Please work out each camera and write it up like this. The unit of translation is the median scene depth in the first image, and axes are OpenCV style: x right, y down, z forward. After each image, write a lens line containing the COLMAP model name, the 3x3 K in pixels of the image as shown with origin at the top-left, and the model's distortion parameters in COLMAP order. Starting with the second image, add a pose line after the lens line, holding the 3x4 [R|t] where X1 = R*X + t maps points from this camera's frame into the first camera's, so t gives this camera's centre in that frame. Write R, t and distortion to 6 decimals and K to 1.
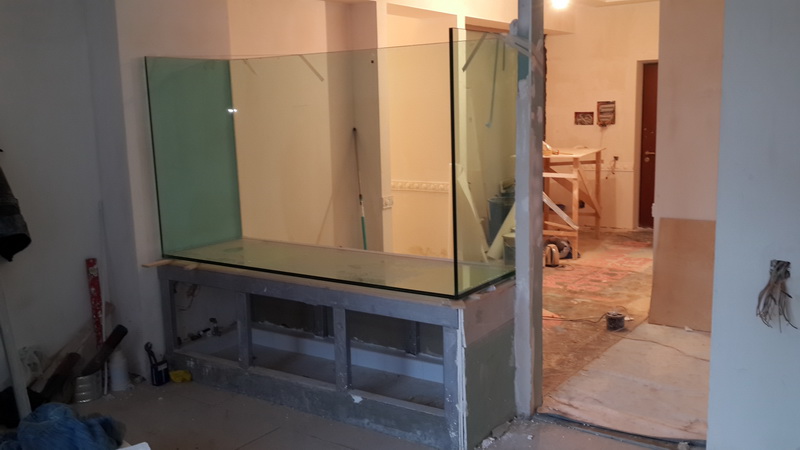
lens RADIAL K [[715.8, 0, 400.2], [0, 715.8, 218.3], [0, 0, 1]] dist [0.108628, 0.003919]
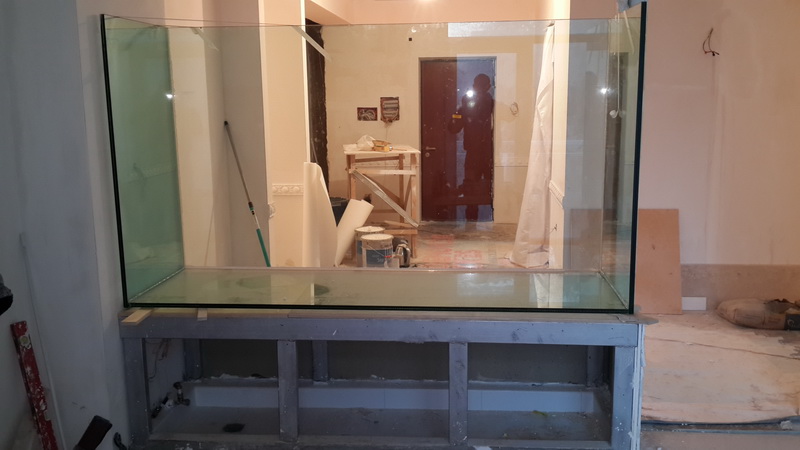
lens RADIAL K [[723.9, 0, 400.0], [0, 723.9, 225.0], [0, 0, 1]] dist [0.064860, -0.012522]
pose [[0.870988, -0.068561, 0.486496, -0.400227], [0.062776, 0.997629, 0.028204, -0.025567], [-0.487276, 0.005975, 0.873227, 0.242199]]
